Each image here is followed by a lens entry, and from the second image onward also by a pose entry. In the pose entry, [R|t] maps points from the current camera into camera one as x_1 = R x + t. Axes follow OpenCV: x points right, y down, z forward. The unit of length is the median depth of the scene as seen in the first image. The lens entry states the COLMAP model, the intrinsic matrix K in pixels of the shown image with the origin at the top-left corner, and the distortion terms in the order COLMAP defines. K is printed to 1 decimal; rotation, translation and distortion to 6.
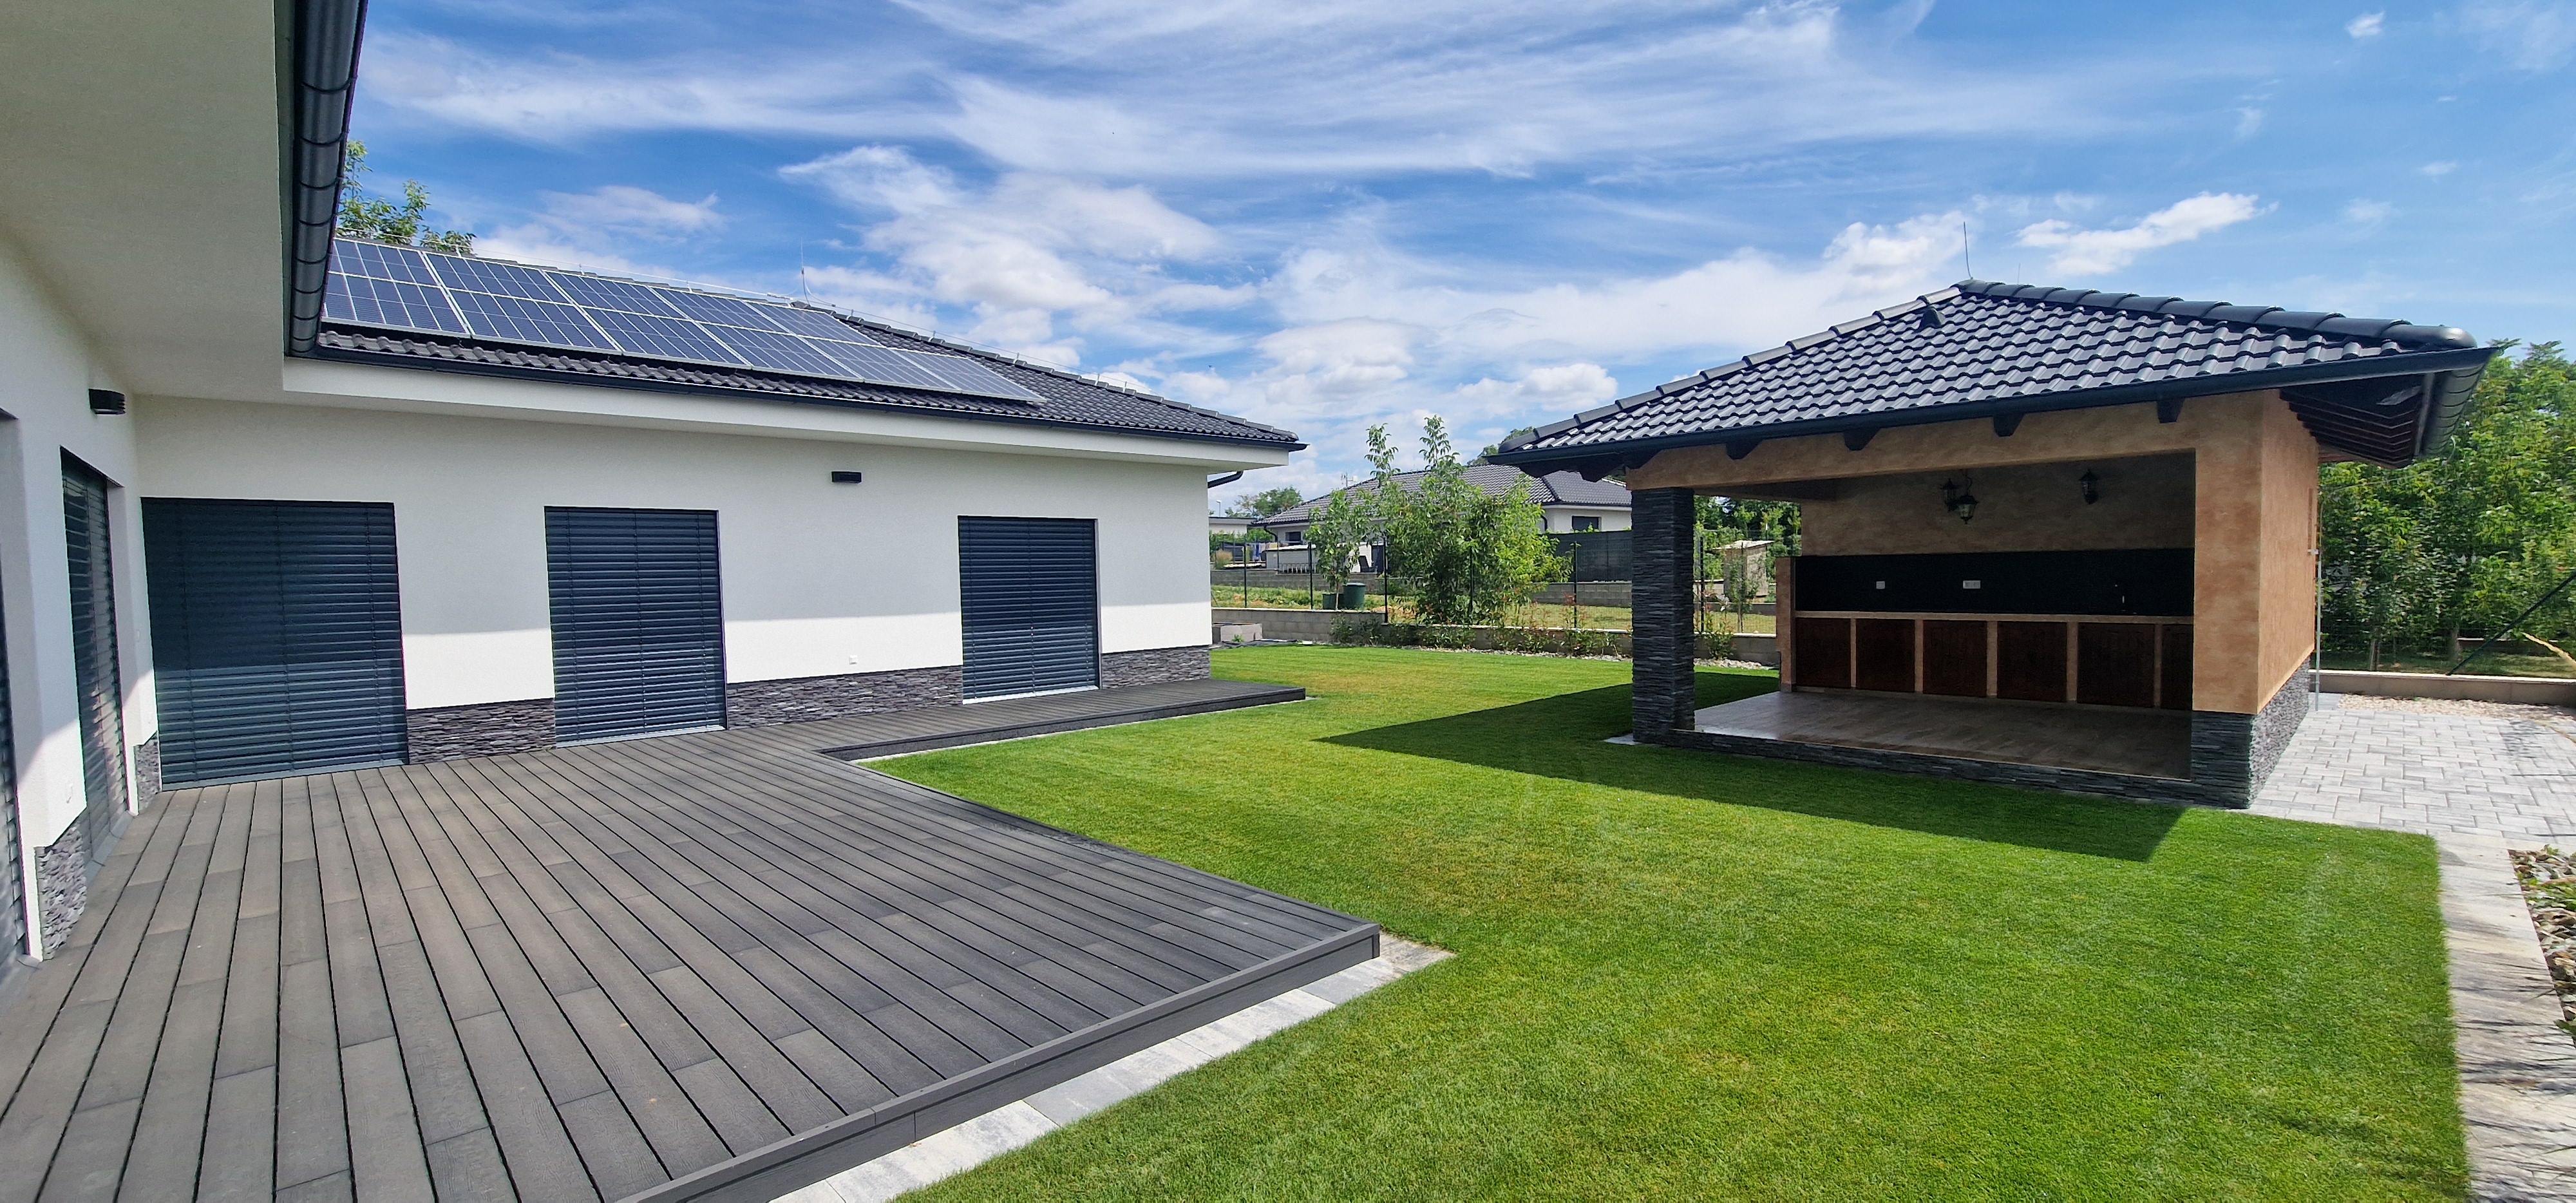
lens RADIAL K [[1066.4, 0, 1288.0], [0, 1066.4, 601.5], [0, 0, 1]] dist [-0.000030, -0.000133]
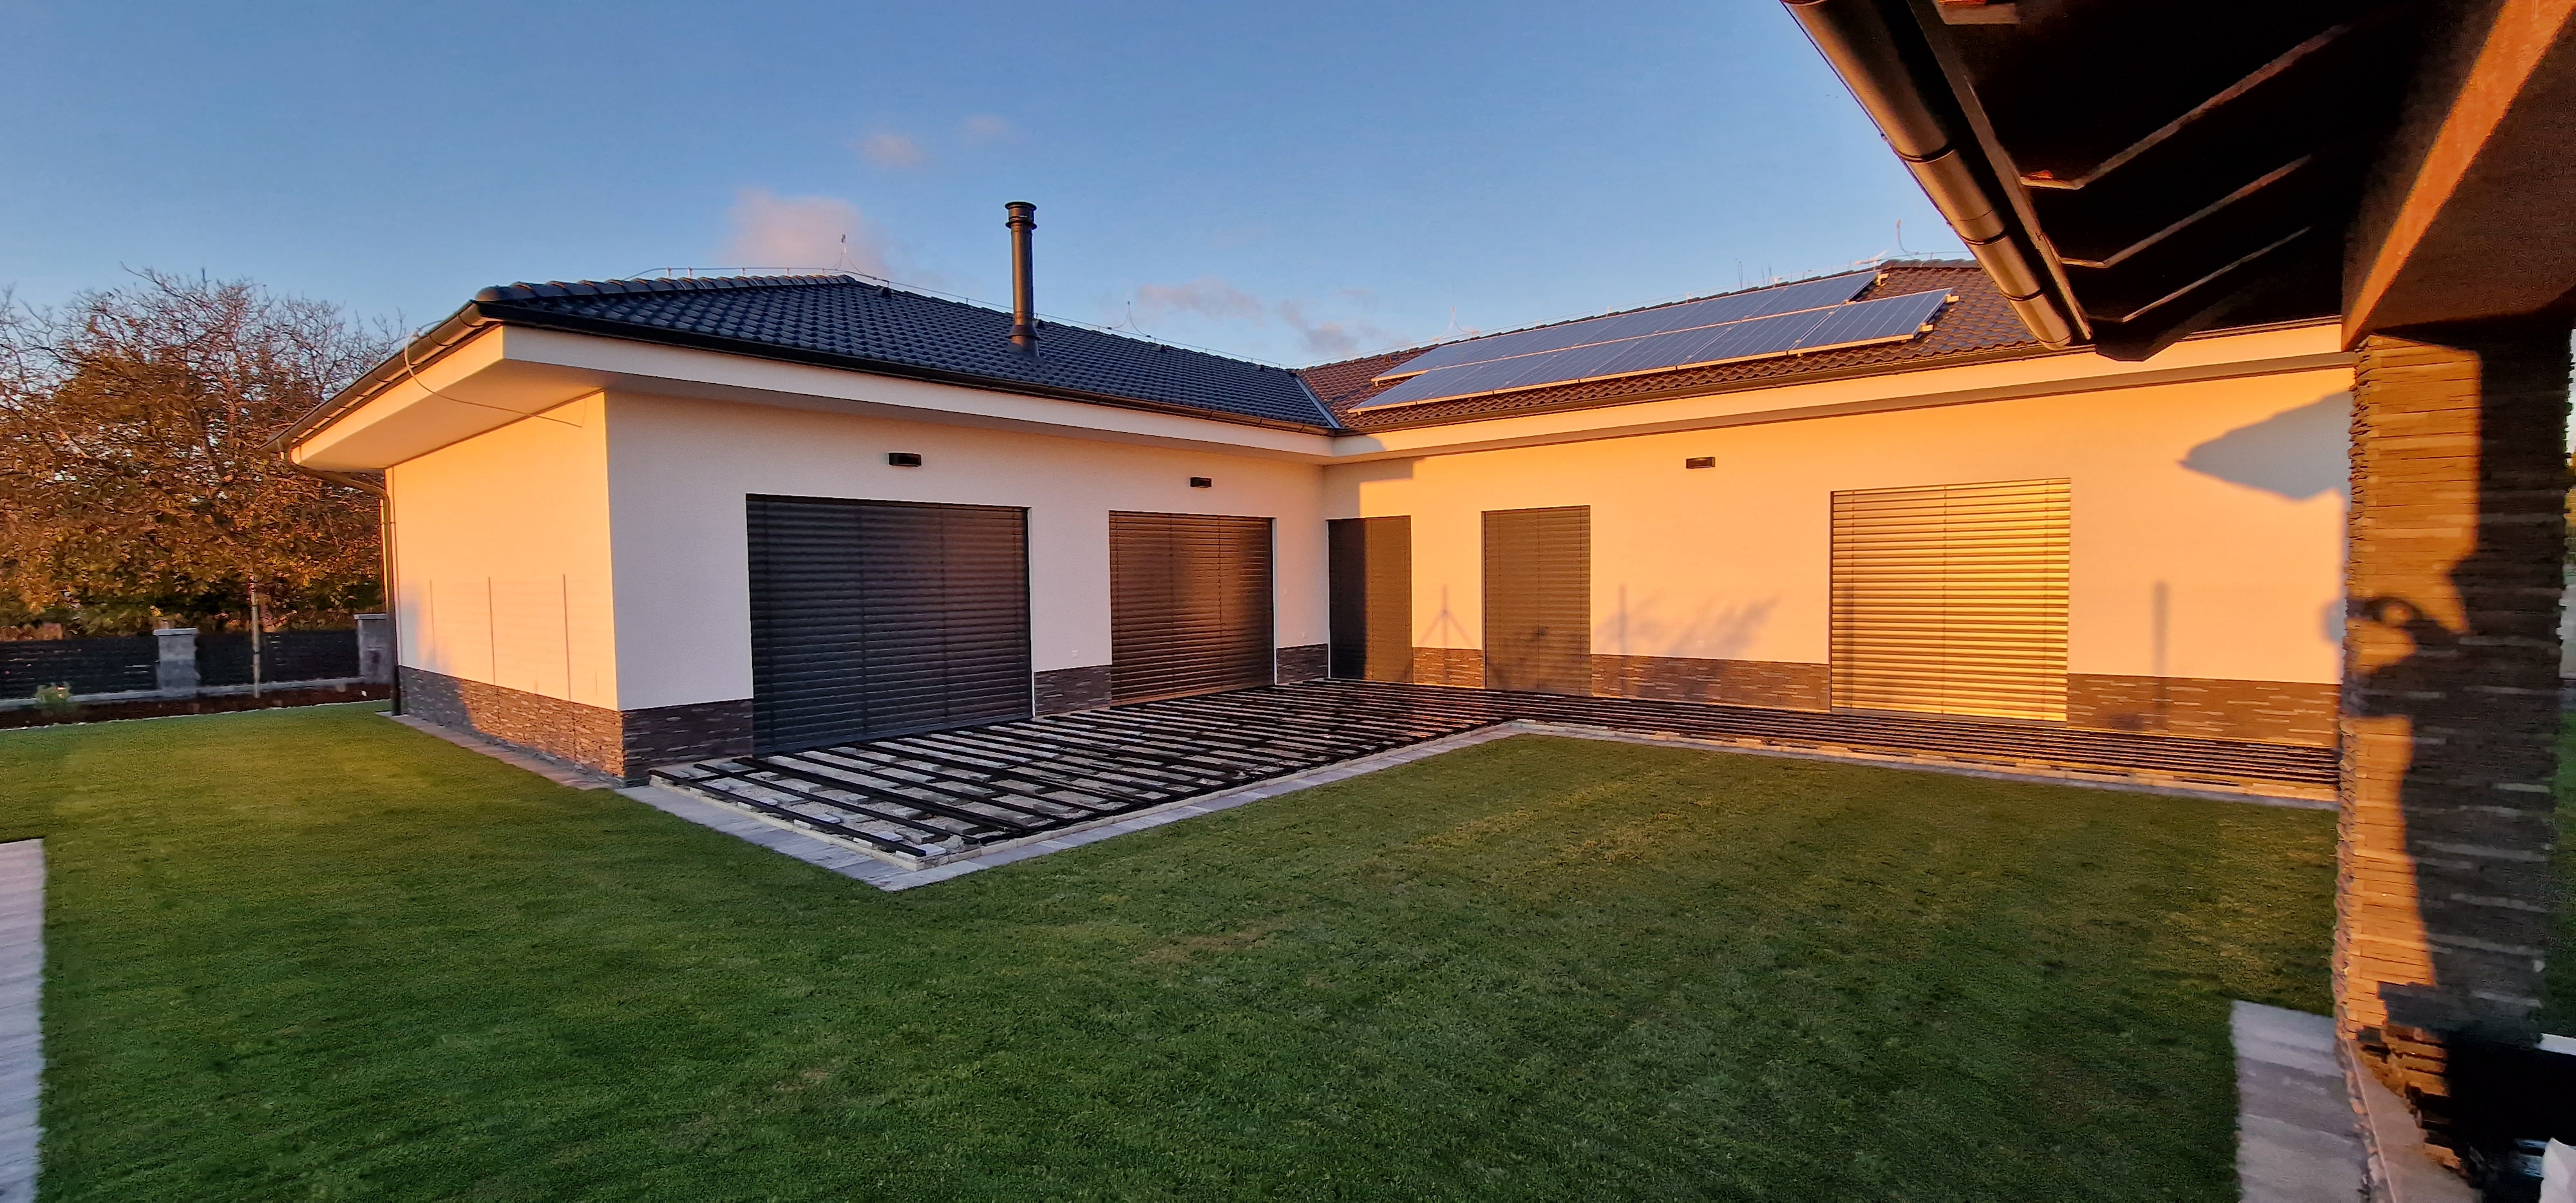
lens RADIAL K [[1066.4, 0, 1288.0], [0, 1066.4, 601.5], [0, 0, 1]] dist [-0.000030, -0.000133]
pose [[0.094342, 0.041575, -0.994671, 0.646968], [-0.019633, 0.999011, 0.039894, -0.022786], [0.995346, 0.015764, 0.095065, 0.605322]]
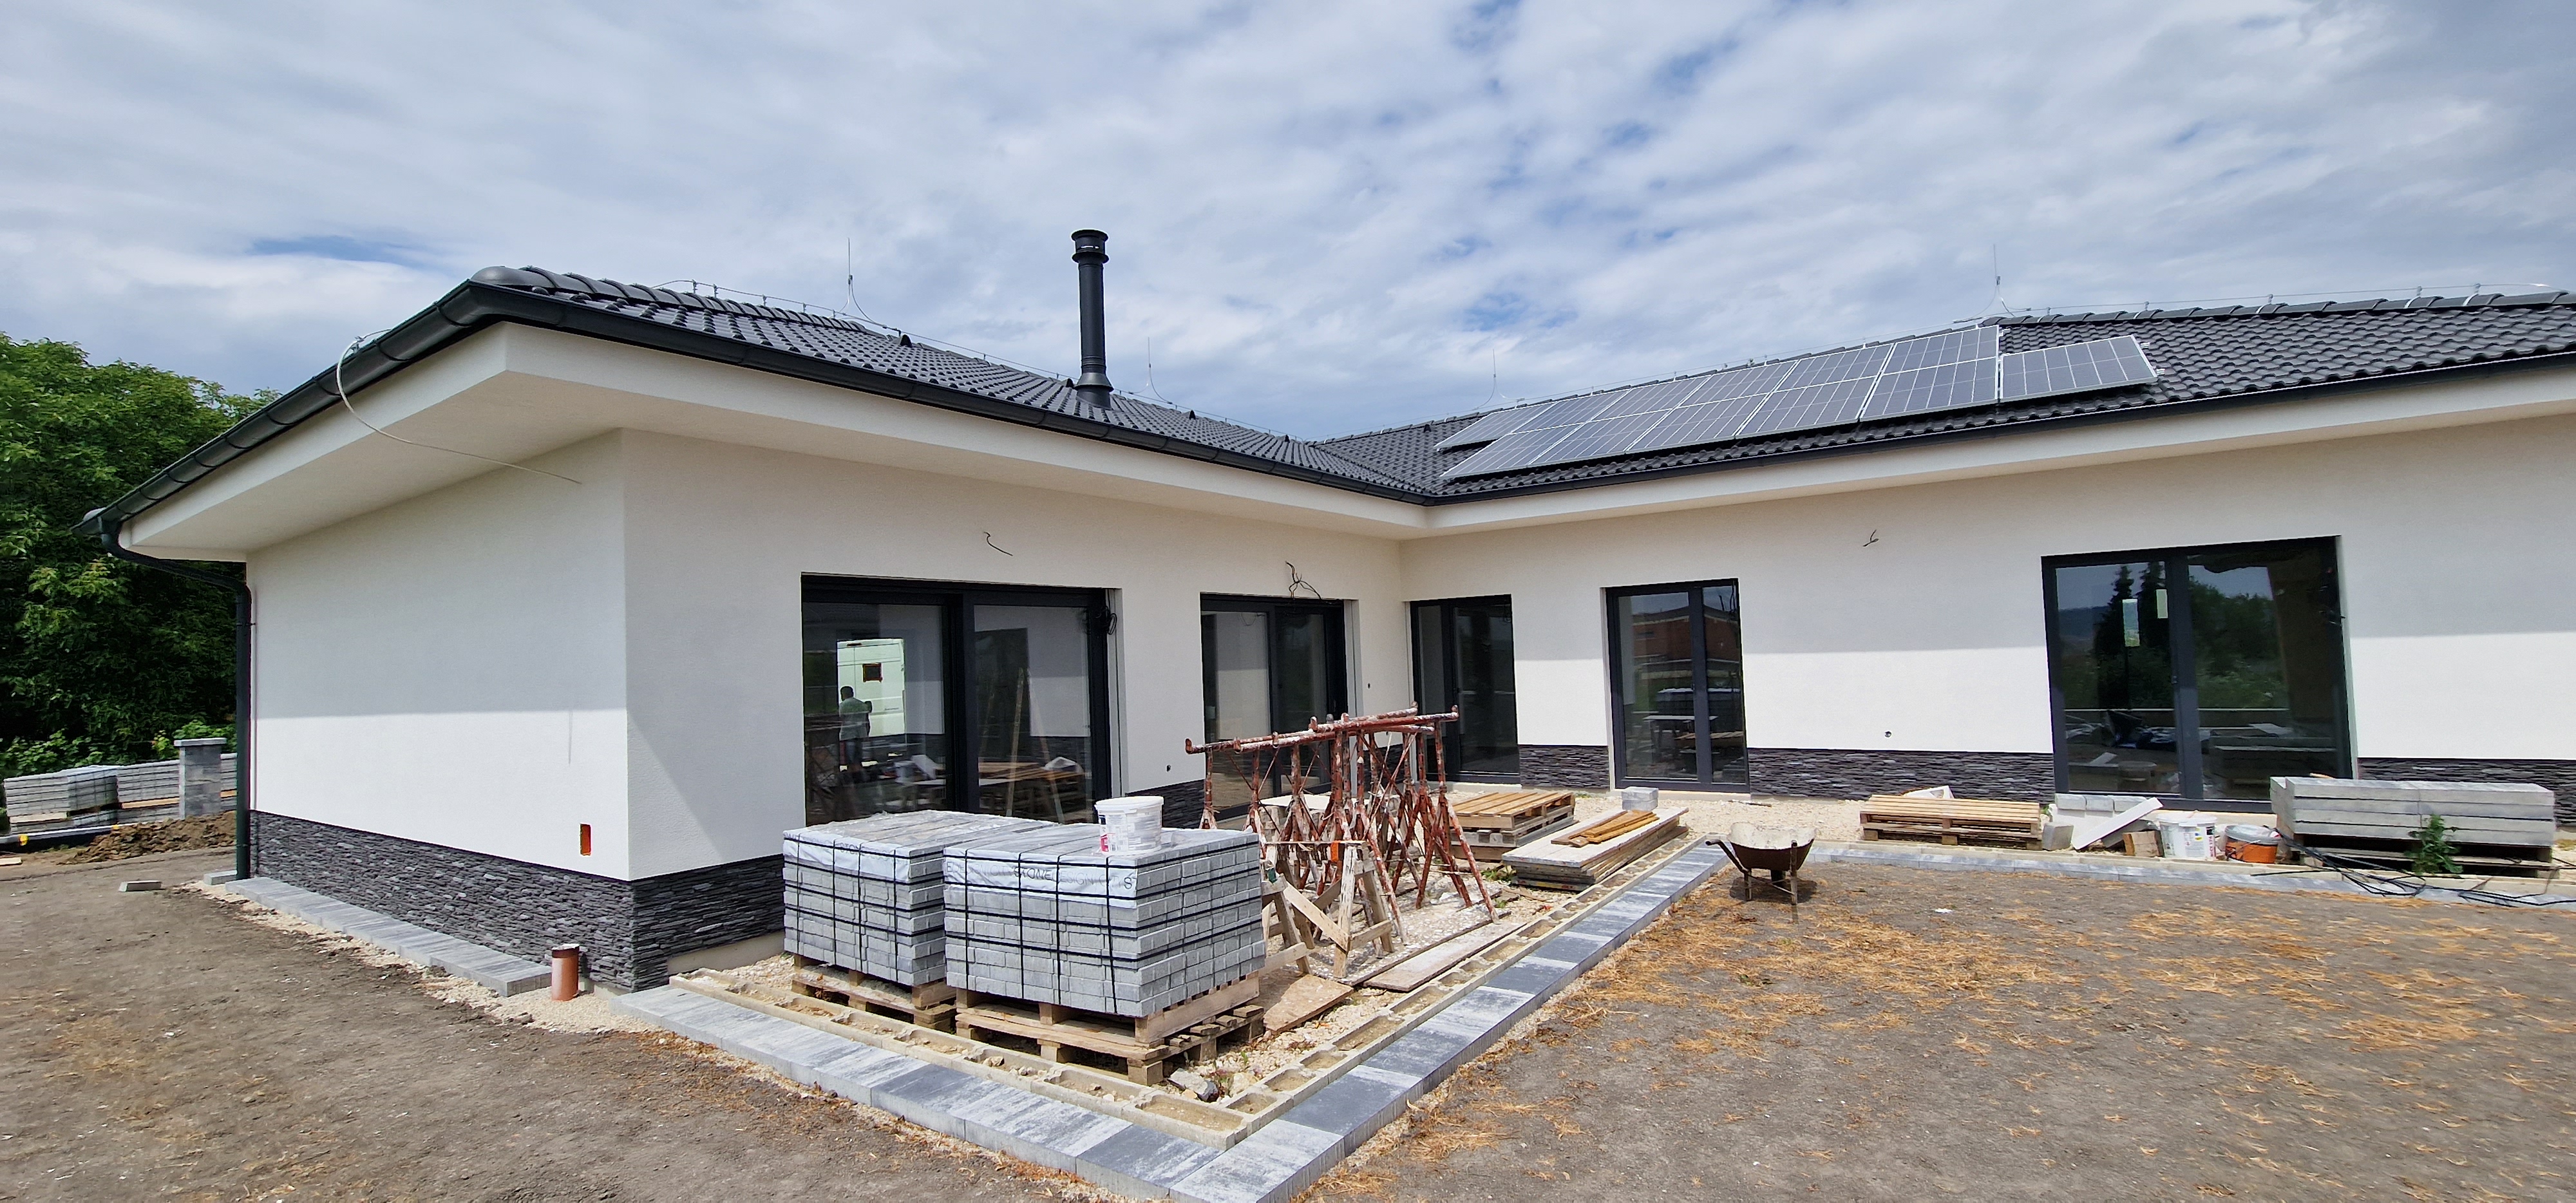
lens RADIAL K [[1066.4, 0, 1288.0], [0, 1066.4, 601.5], [0, 0, 1]] dist [-0.000030, -0.000133]
pose [[0.190261, -0.044947, -0.980704, 0.424146], [0.003005, 0.998973, -0.045201, -0.019241], [0.981729, 0.005653, 0.190201, 0.410172]]
